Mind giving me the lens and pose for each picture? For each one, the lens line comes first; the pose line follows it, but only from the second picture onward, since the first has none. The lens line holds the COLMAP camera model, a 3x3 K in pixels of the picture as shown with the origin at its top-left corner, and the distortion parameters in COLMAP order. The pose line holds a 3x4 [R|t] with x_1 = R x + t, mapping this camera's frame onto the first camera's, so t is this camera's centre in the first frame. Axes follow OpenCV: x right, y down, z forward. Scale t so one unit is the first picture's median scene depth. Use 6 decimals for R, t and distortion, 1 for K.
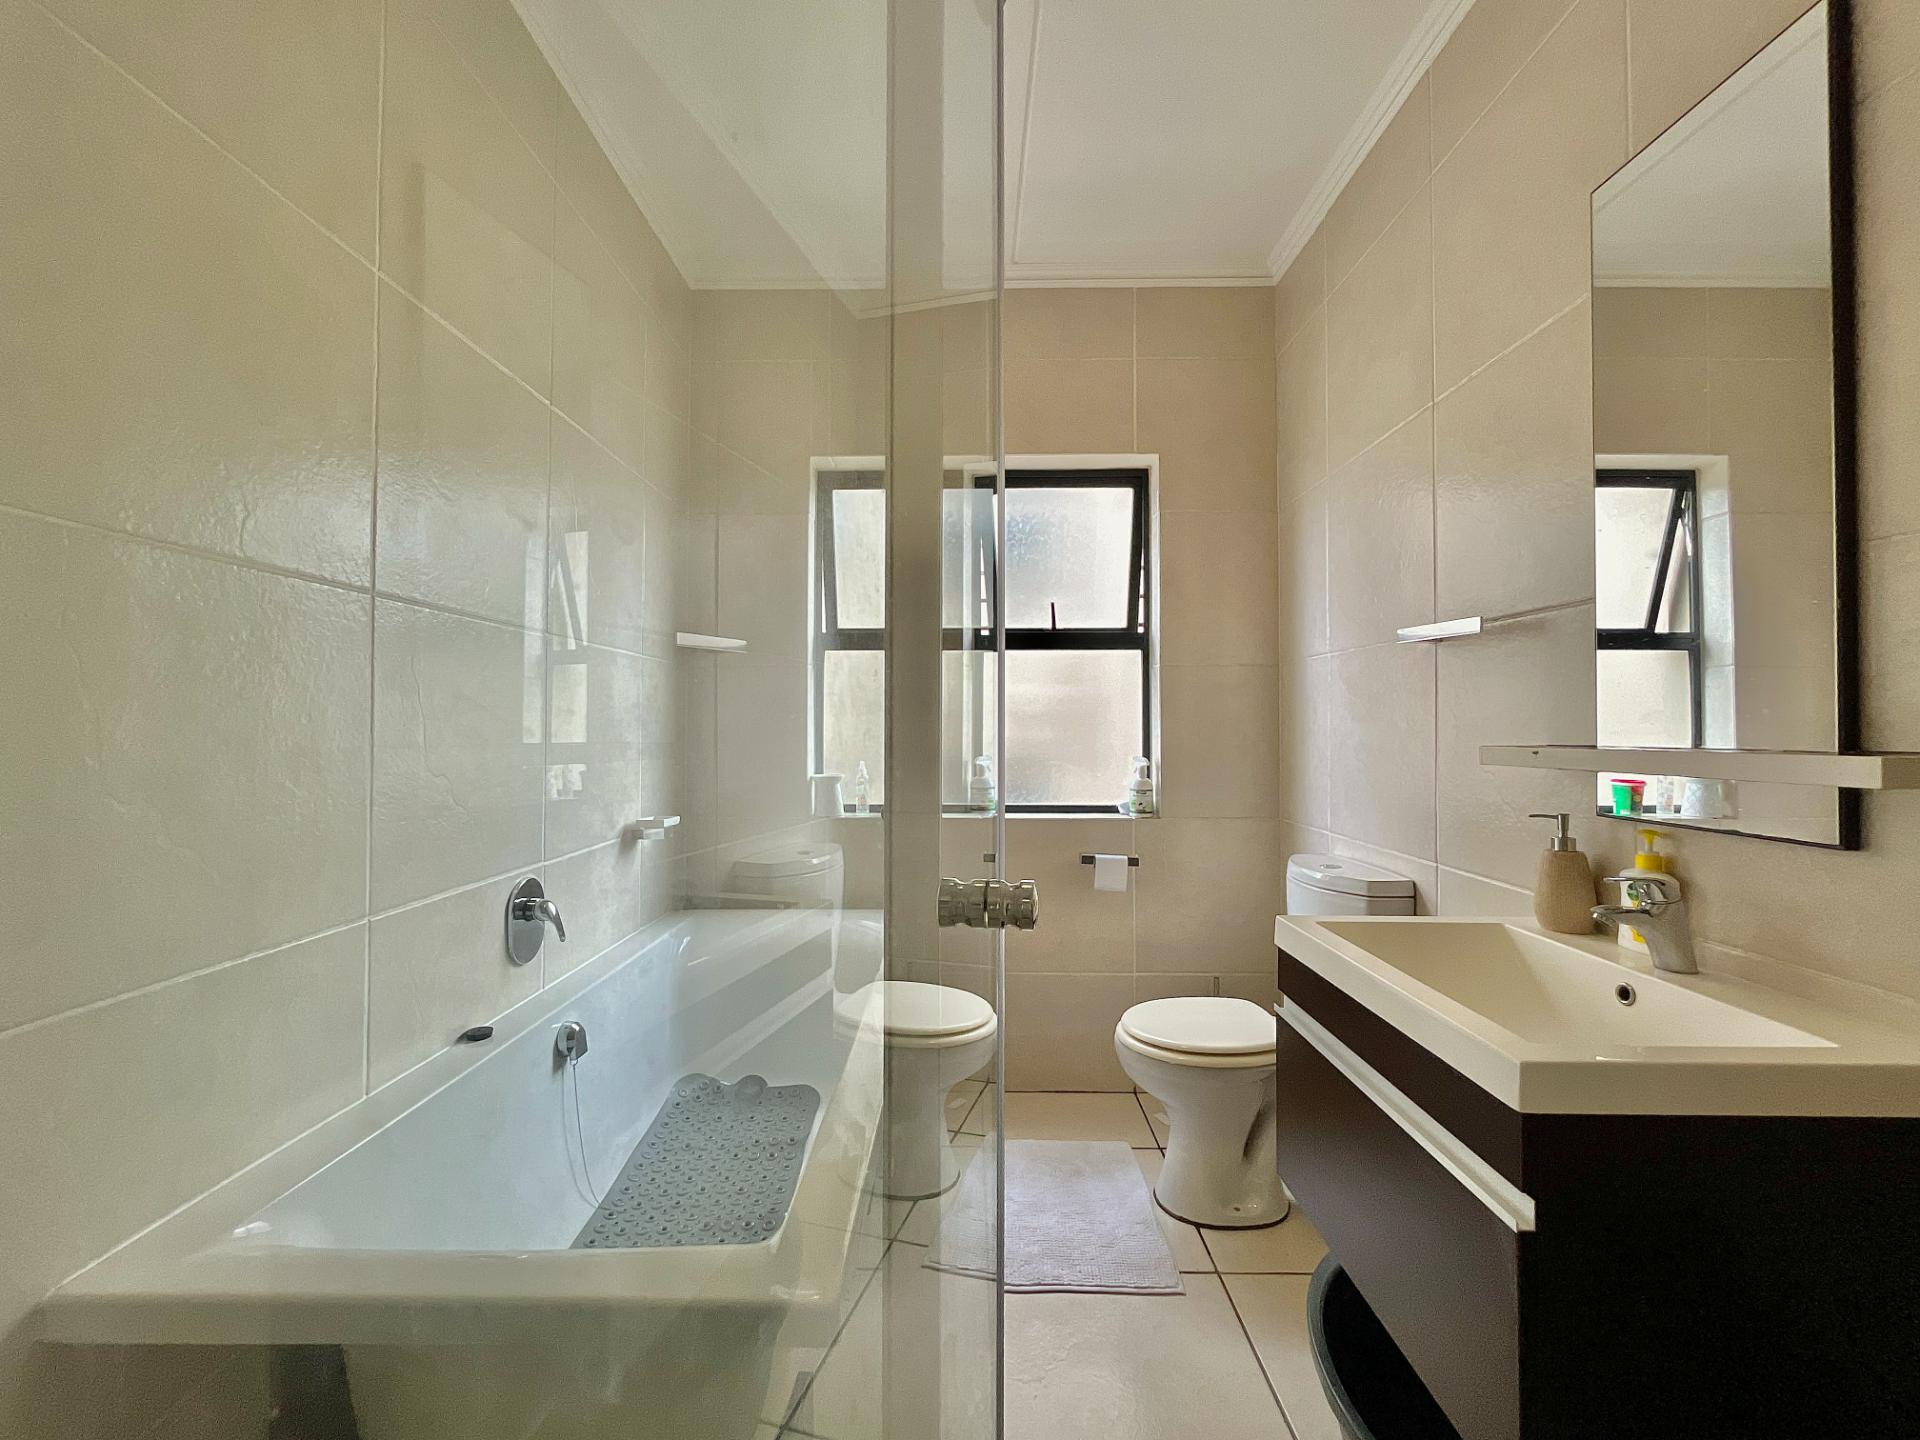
lens RADIAL K [[775.5, 0, 958.1], [0, 775.5, 717.2], [0, 0, 1]] dist [0.000675, -0.001133]
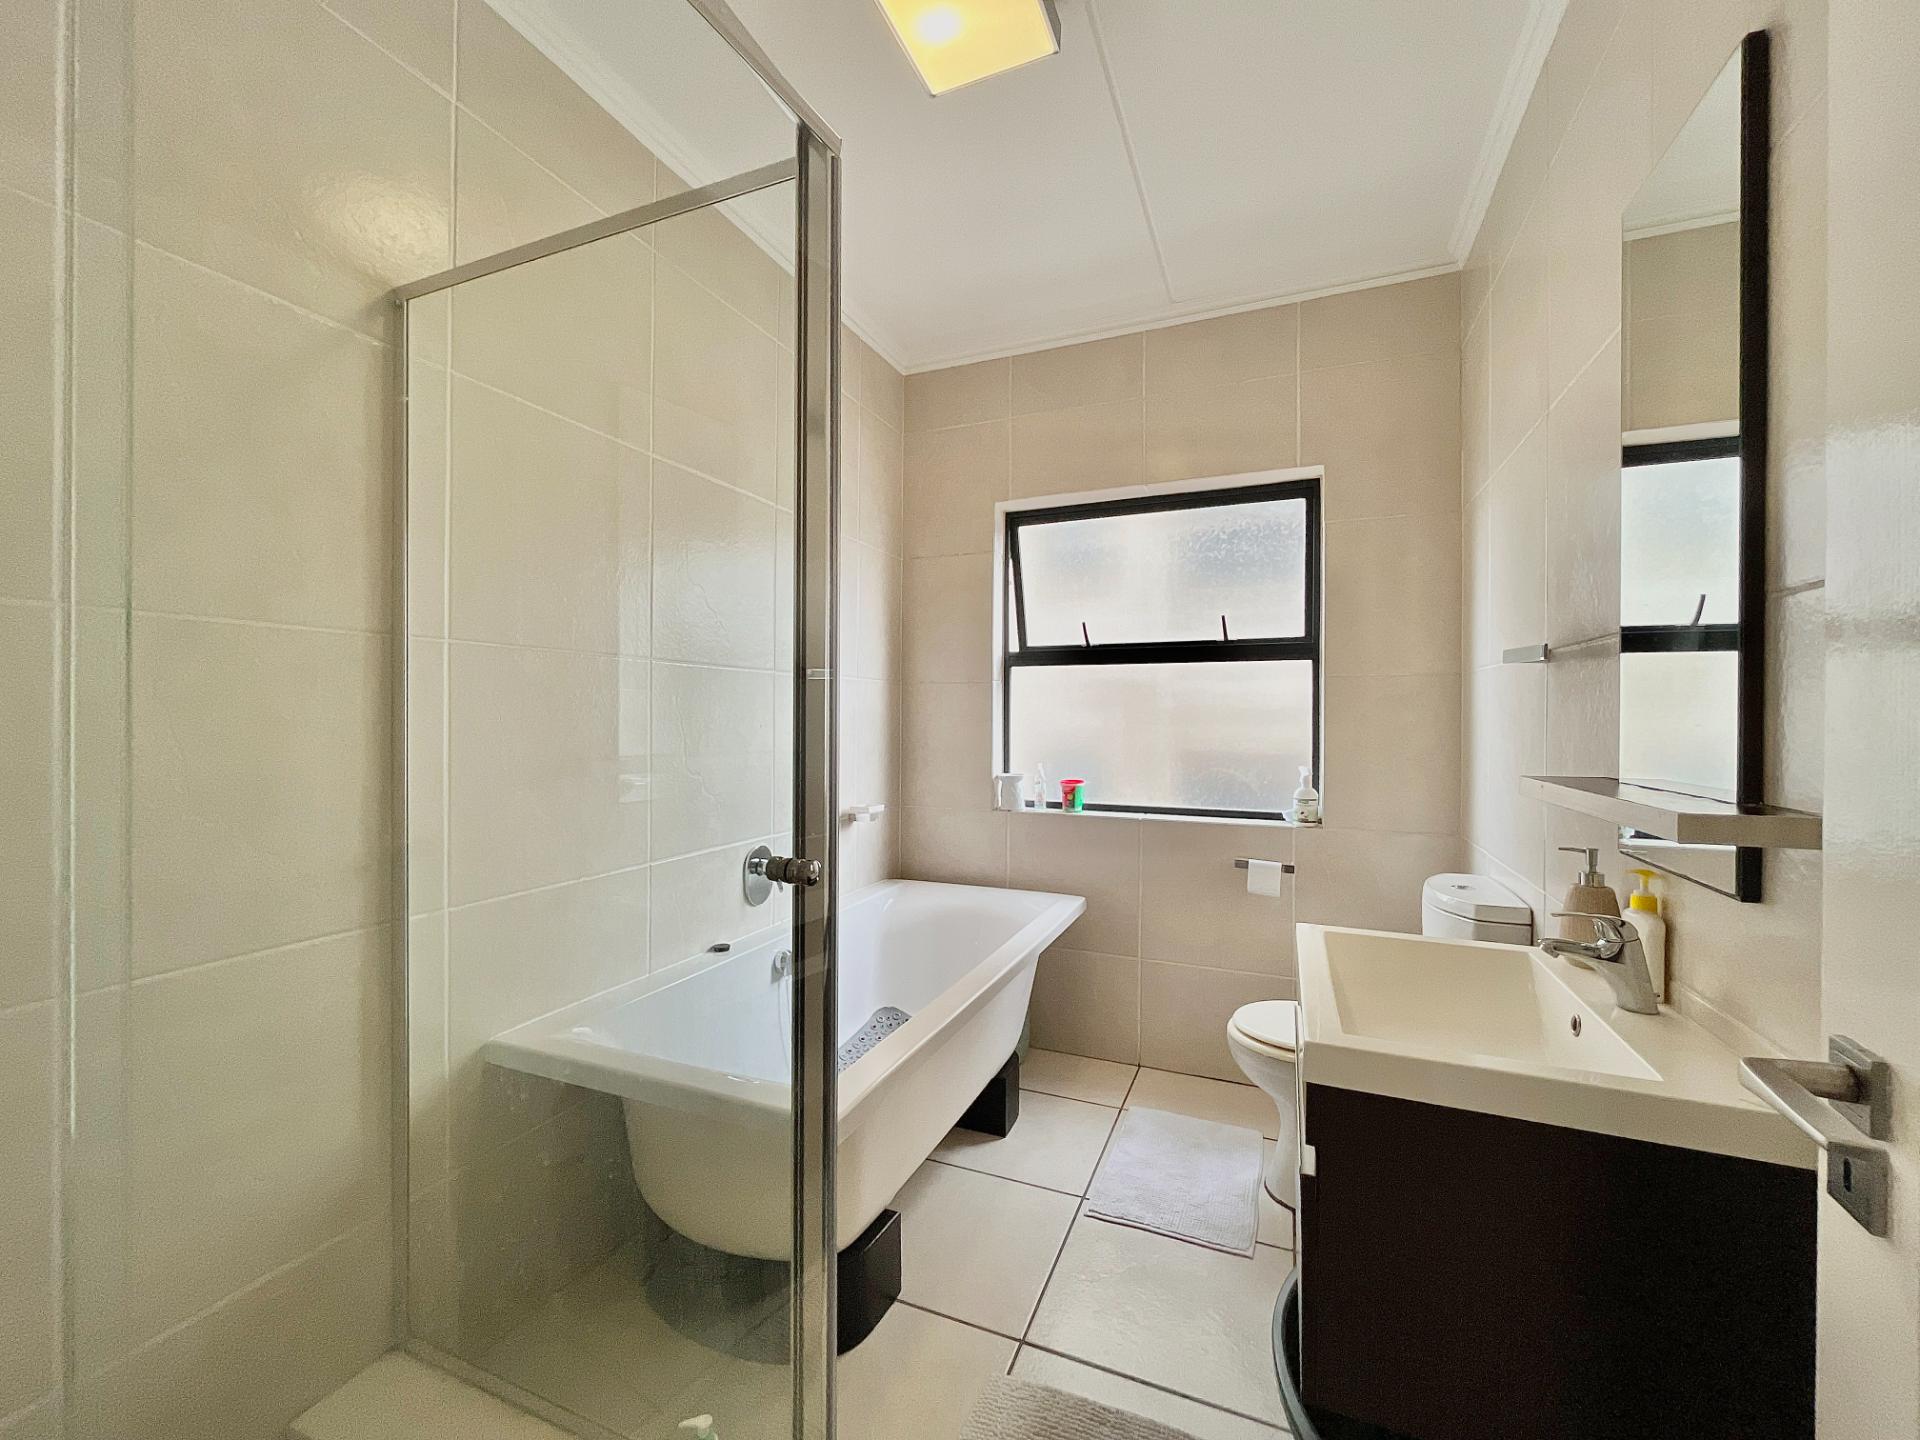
lens RADIAL K [[775.5, 0, 957.5], [0, 775.5, 718.5], [0, 0, 1]] dist [0.000675, -0.001133]
pose [[0.926220, 0.005183, -0.376947, 0.205054], [0.000981, 0.999869, 0.016160, -0.029590], [0.376981, -0.015337, 0.926094, -0.111981]]
